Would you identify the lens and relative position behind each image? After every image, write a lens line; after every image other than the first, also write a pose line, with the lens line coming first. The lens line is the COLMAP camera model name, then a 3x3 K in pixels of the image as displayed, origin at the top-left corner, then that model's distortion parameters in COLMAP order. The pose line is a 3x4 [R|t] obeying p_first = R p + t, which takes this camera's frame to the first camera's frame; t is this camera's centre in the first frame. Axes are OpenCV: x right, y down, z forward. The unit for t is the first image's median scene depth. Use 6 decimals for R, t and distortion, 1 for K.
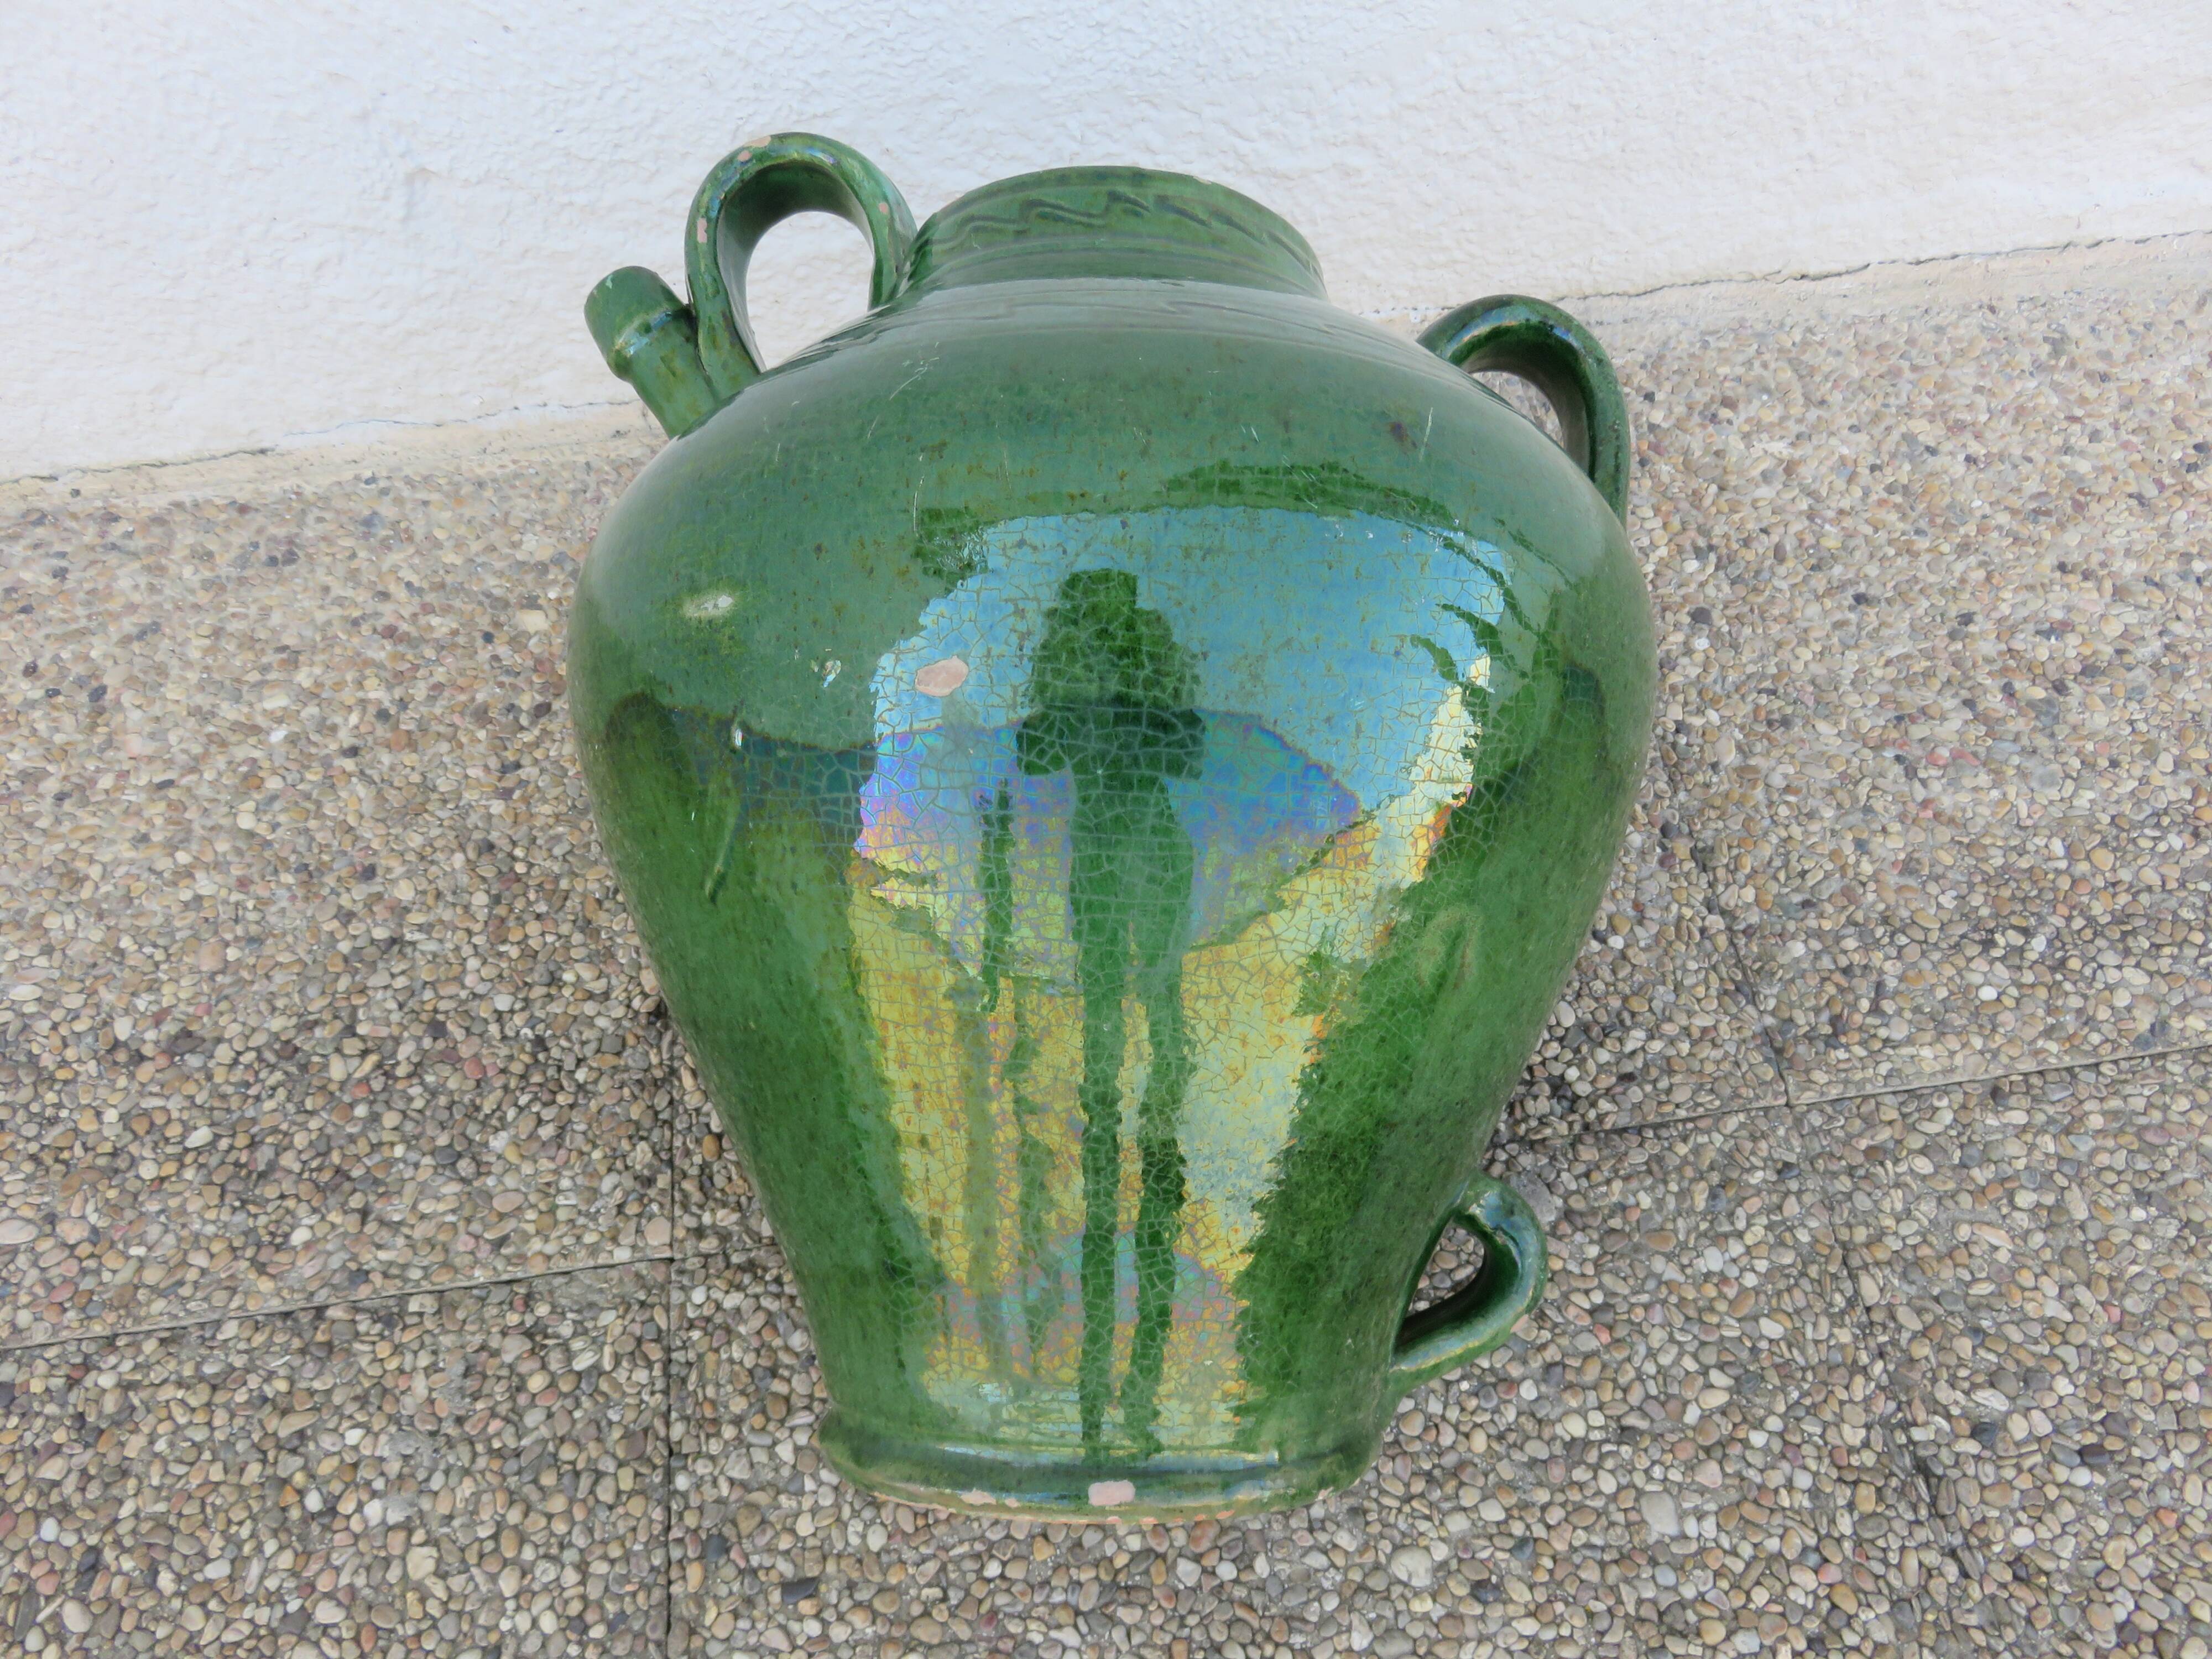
lens RADIAL K [[1665.6, 0, 1121.6], [0, 1665.6, 824.4], [0, 0, 1]] dist [-0.006580, -0.002665]
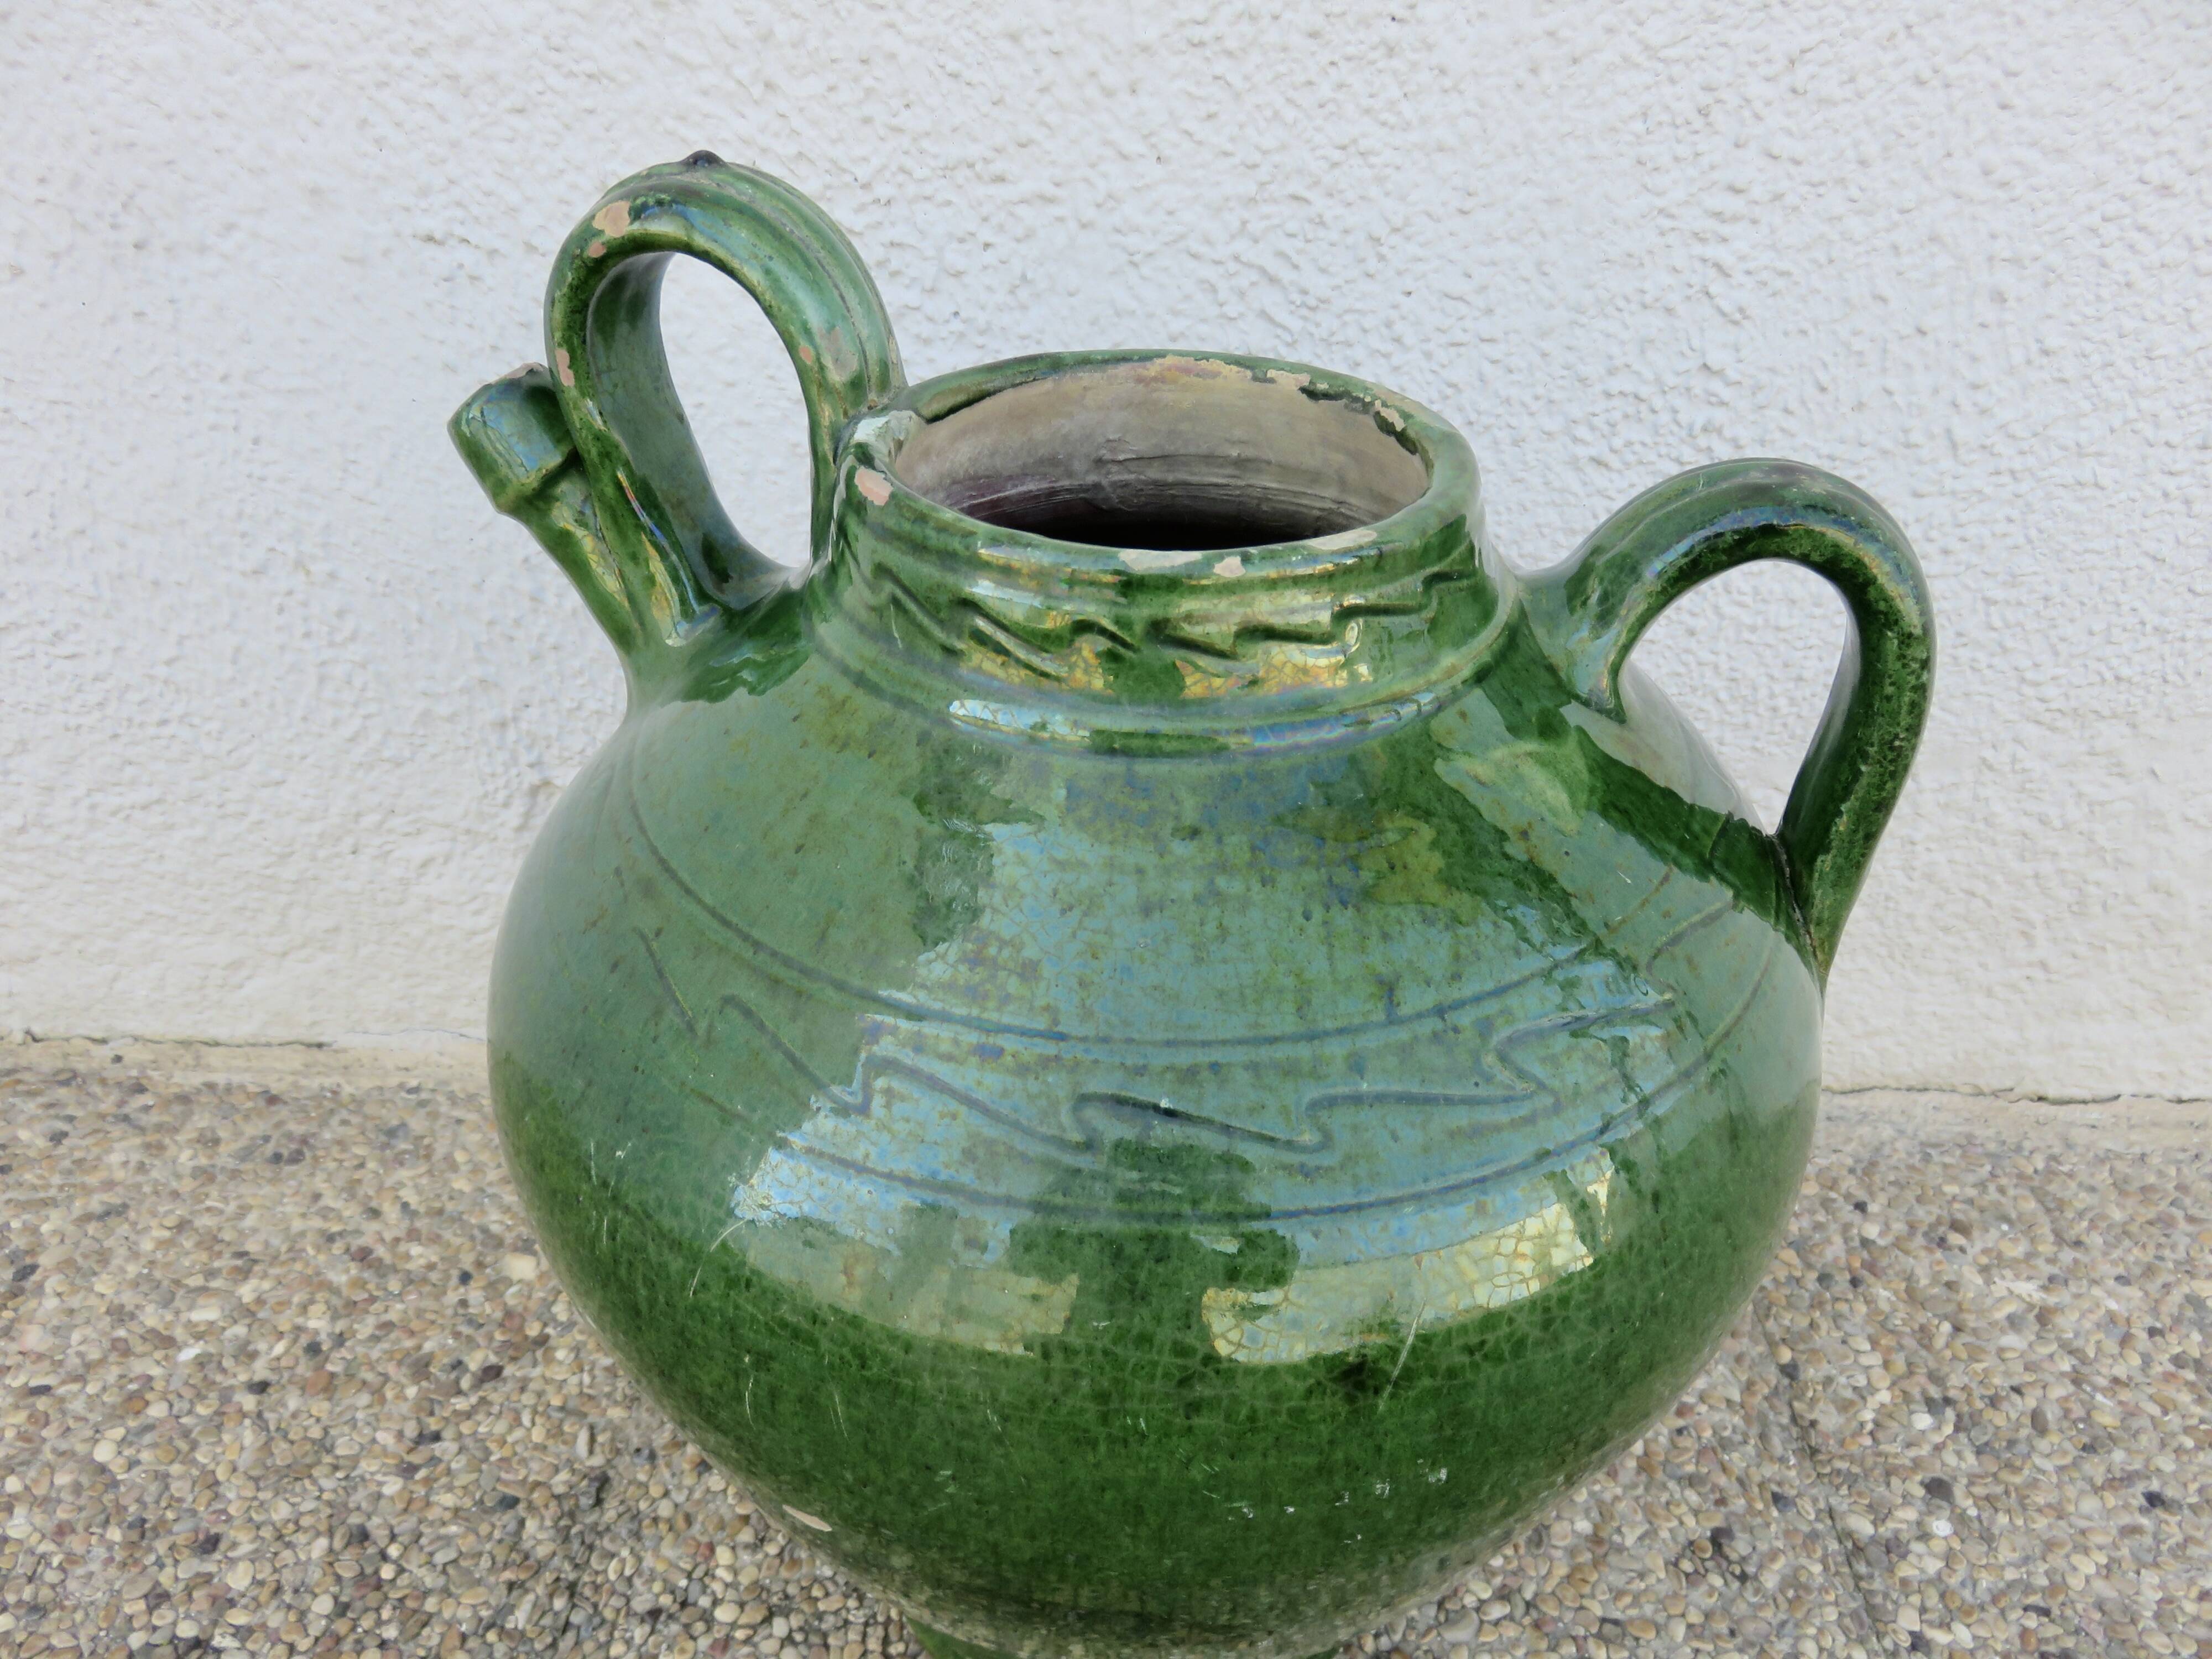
lens RADIAL K [[1665.6, 0, 1122.9], [0, 1665.6, 829.2], [0, 0, 1]] dist [-0.006580, -0.002665]
pose [[0.984624, 0.118249, -0.128578, 0.042618], [-0.162648, 0.889094, -0.427851, -0.006959], [0.063725, 0.442186, 0.894657, 0.167853]]
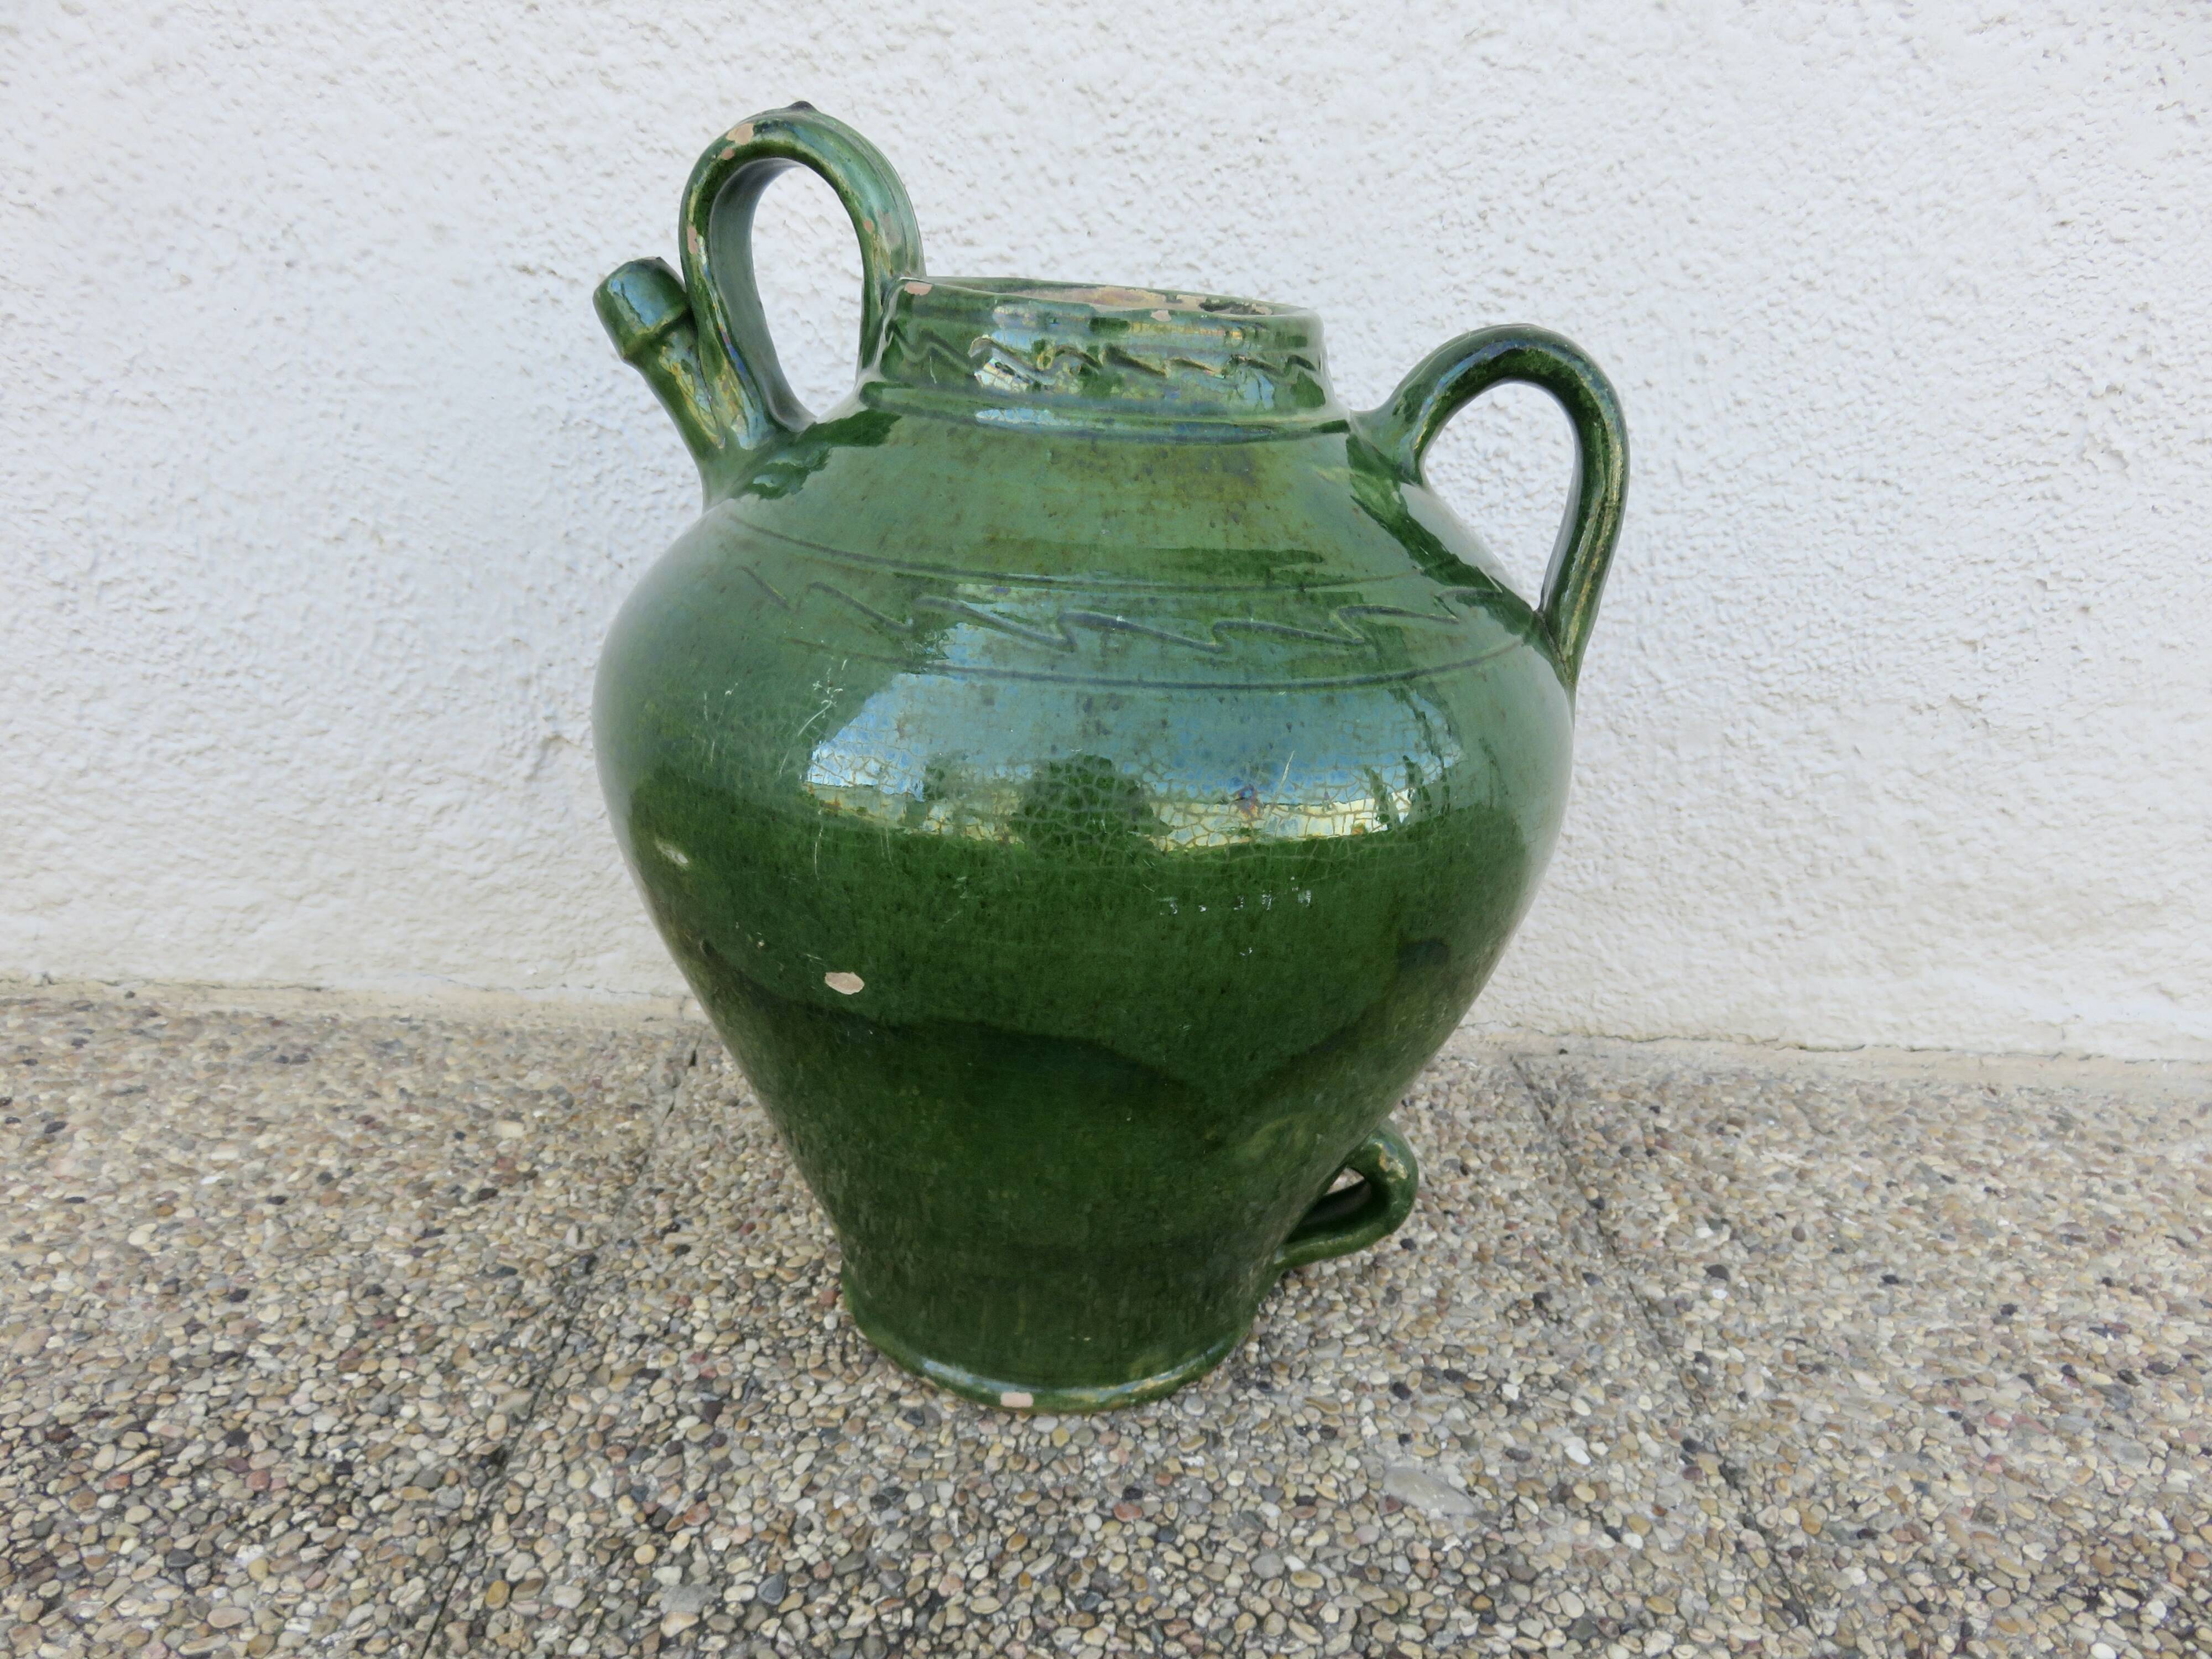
lens RADIAL K [[1665.6, 0, 1121.0], [0, 1665.6, 829.4], [0, 0, 1]] dist [-0.006580, -0.002665]
pose [[0.990770, 0.113529, -0.074070, 0.063797], [-0.135057, 0.779940, -0.611108, 0.330295], [-0.011609, 0.615471, 0.788074, 0.127856]]
